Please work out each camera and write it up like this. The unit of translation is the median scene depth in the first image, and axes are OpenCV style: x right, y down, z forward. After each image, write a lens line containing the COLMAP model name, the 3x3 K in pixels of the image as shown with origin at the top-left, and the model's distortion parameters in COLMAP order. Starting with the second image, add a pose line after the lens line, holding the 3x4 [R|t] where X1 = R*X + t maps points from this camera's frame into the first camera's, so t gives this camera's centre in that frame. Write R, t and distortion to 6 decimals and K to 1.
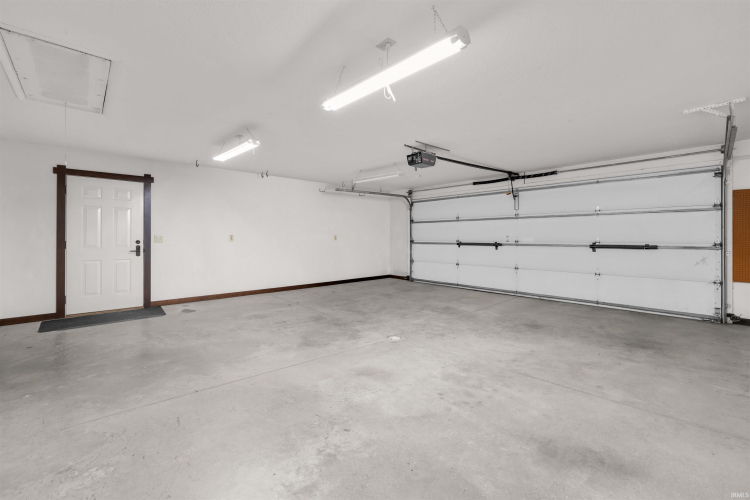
lens RADIAL K [[315.1, 0, 371.9], [0, 315.1, 237.0], [0, 0, 1]] dist [0.000728, 0.000049]
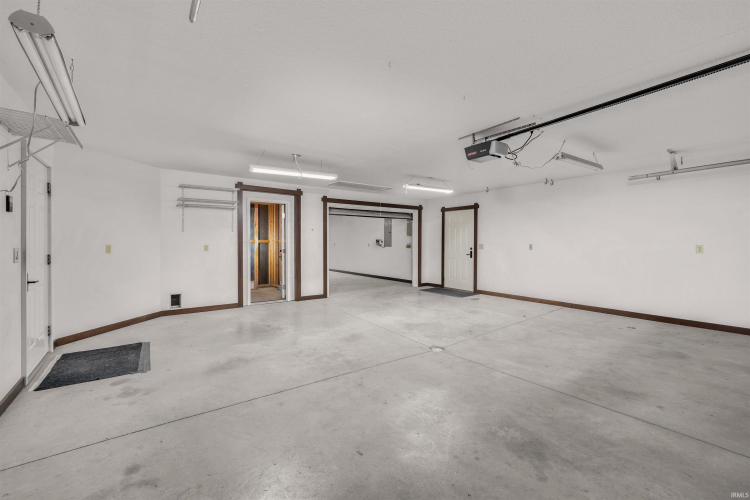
lens RADIAL K [[315.1, 0, 374.2], [0, 315.1, 244.3], [0, 0, 1]] dist [0.000728, 0.000049]
pose [[-0.096136, 0.007538, -0.995340, 1.463697], [-0.003469, 0.999963, 0.007908, -0.027268], [0.995362, 0.004213, -0.096107, 1.214068]]
